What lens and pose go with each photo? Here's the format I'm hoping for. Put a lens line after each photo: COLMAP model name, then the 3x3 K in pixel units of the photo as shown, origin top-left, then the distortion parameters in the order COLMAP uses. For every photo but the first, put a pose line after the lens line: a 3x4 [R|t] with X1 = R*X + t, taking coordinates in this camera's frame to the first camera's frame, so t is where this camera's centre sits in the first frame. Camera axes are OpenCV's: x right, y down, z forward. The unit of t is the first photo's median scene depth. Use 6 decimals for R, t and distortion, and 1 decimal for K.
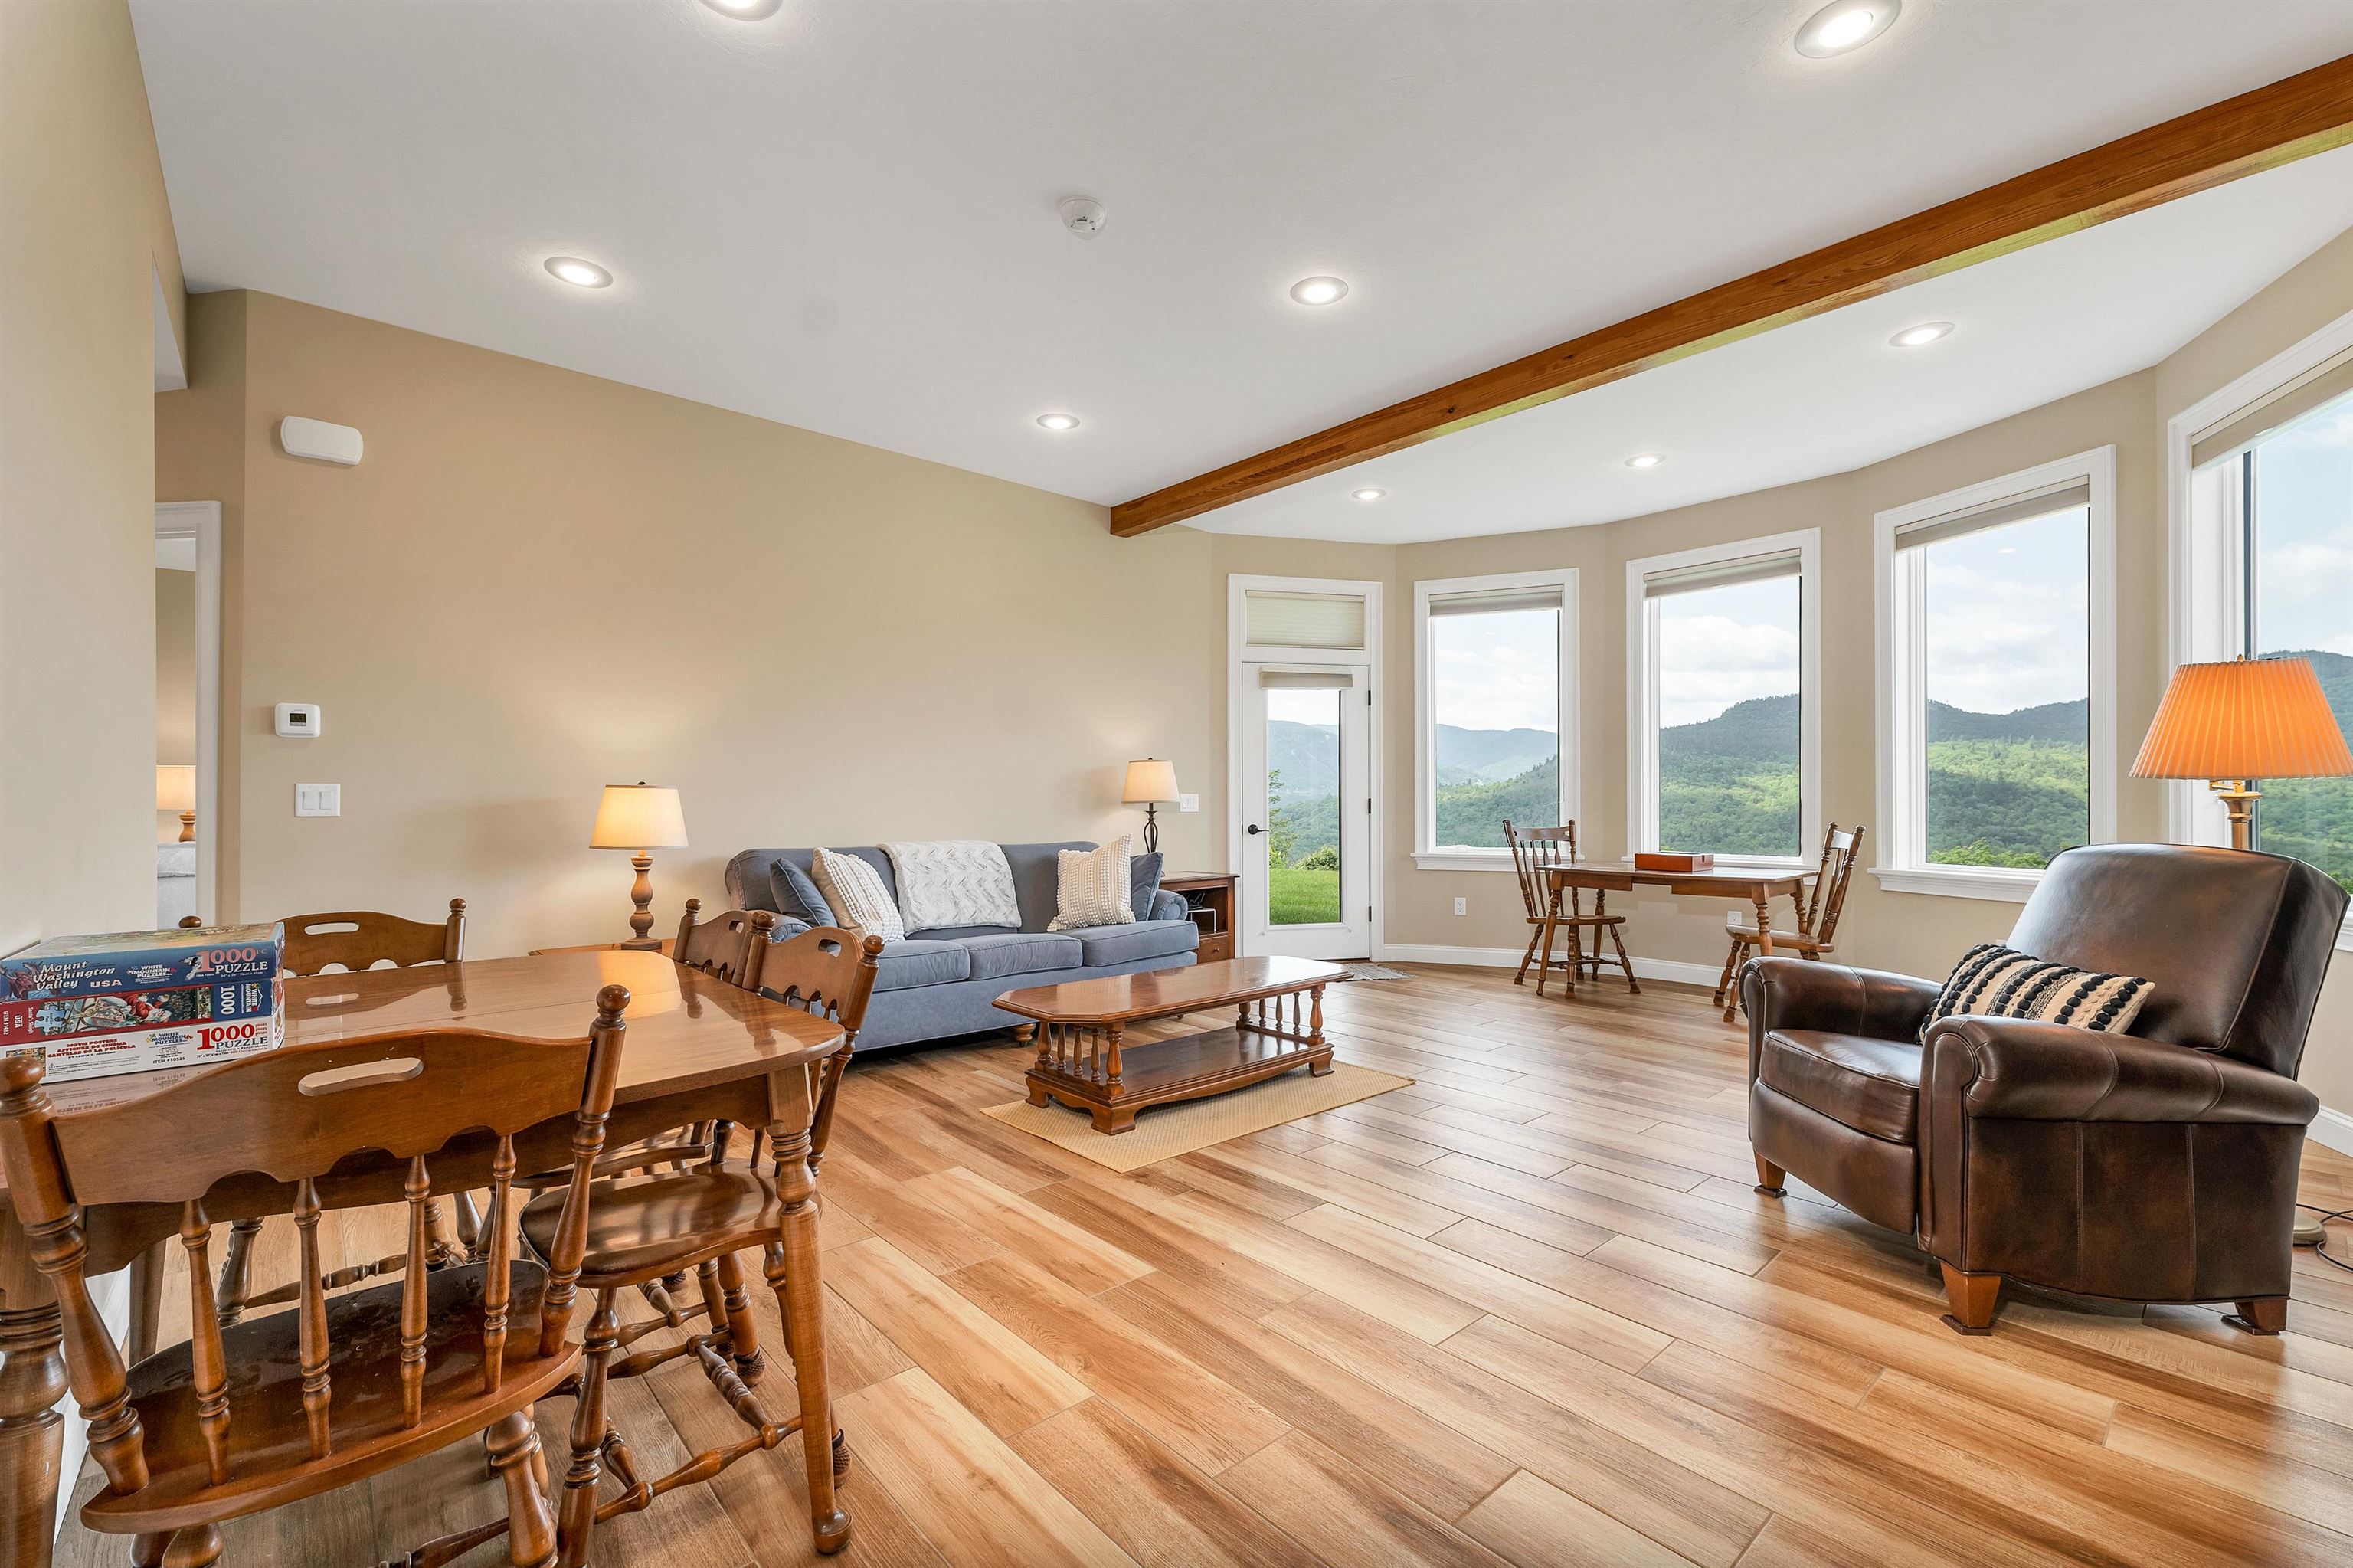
lens RADIAL K [[975.1, 0, 1174.5], [0, 975.1, 797.9], [0, 0, 1]] dist [0.016522, 0.000446]
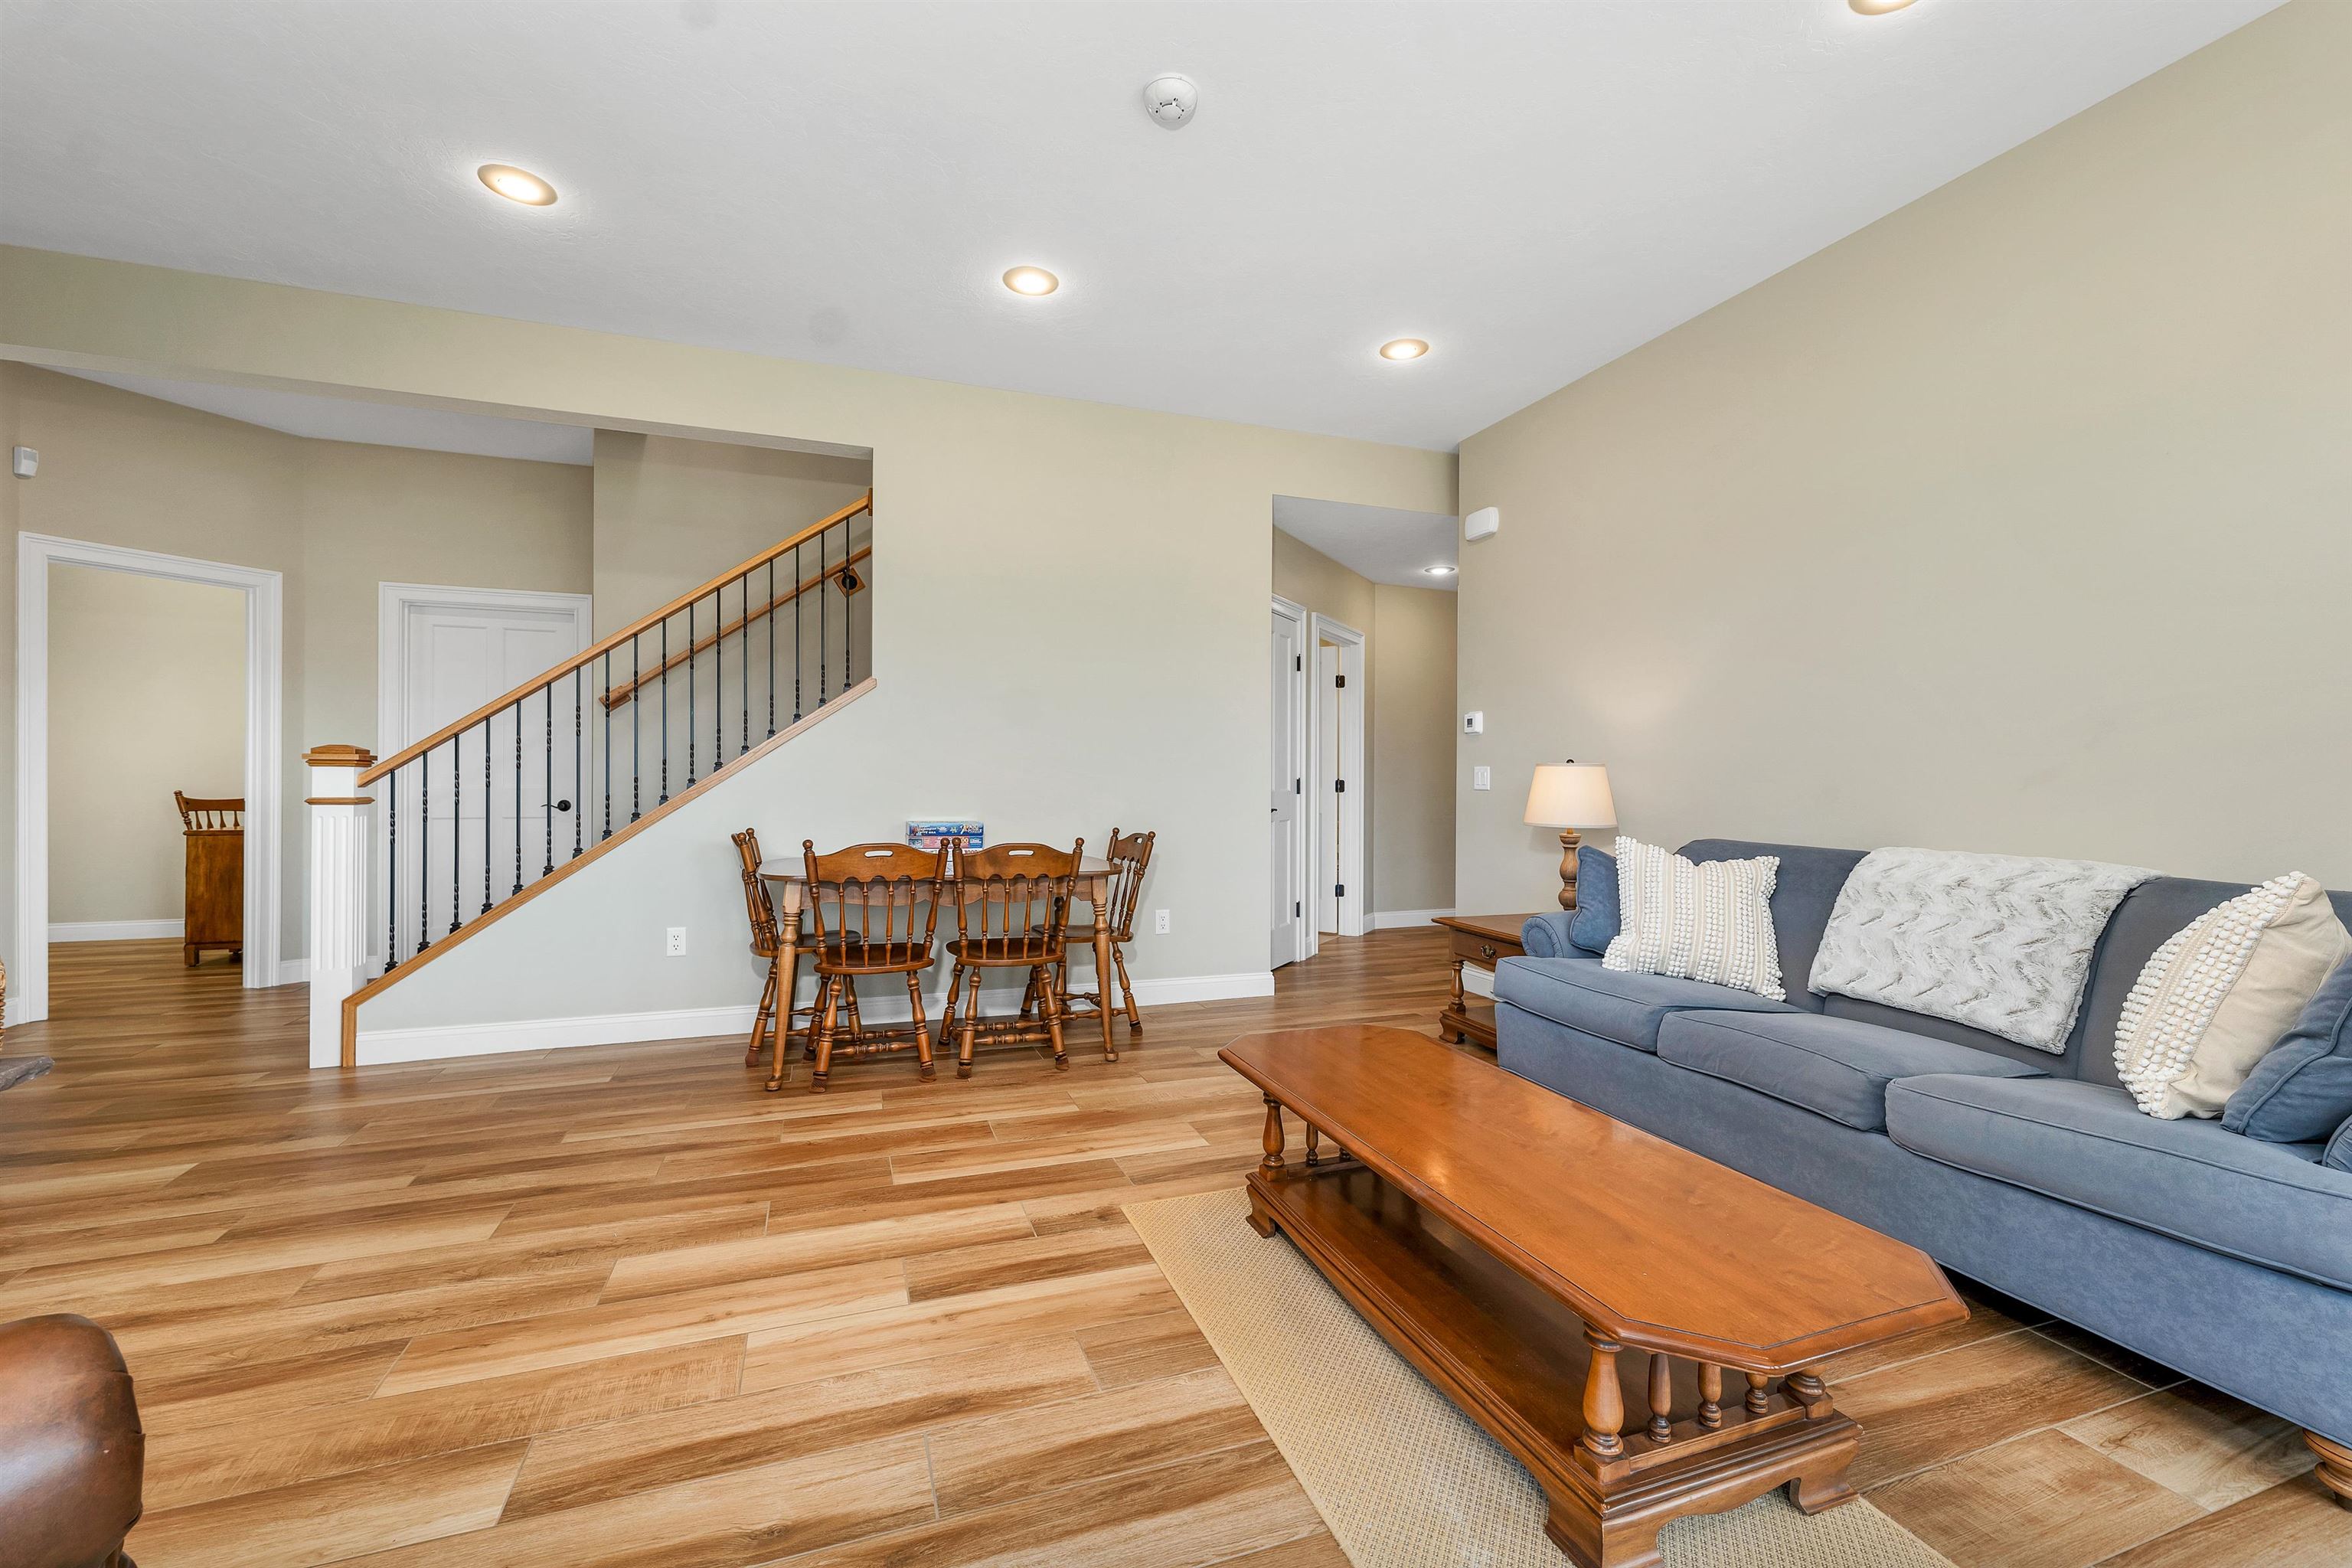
lens RADIAL K [[974.6, 0, 1177.9], [0, 974.6, 780.7], [0, 0, 1]] dist [0.016522, 0.000446]
pose [[-0.371850, 0.000025, -0.928293, 0.731079], [0.004587, 0.999988, -0.001811, 0.008031], [0.928281, -0.004932, -0.371846, 1.371086]]
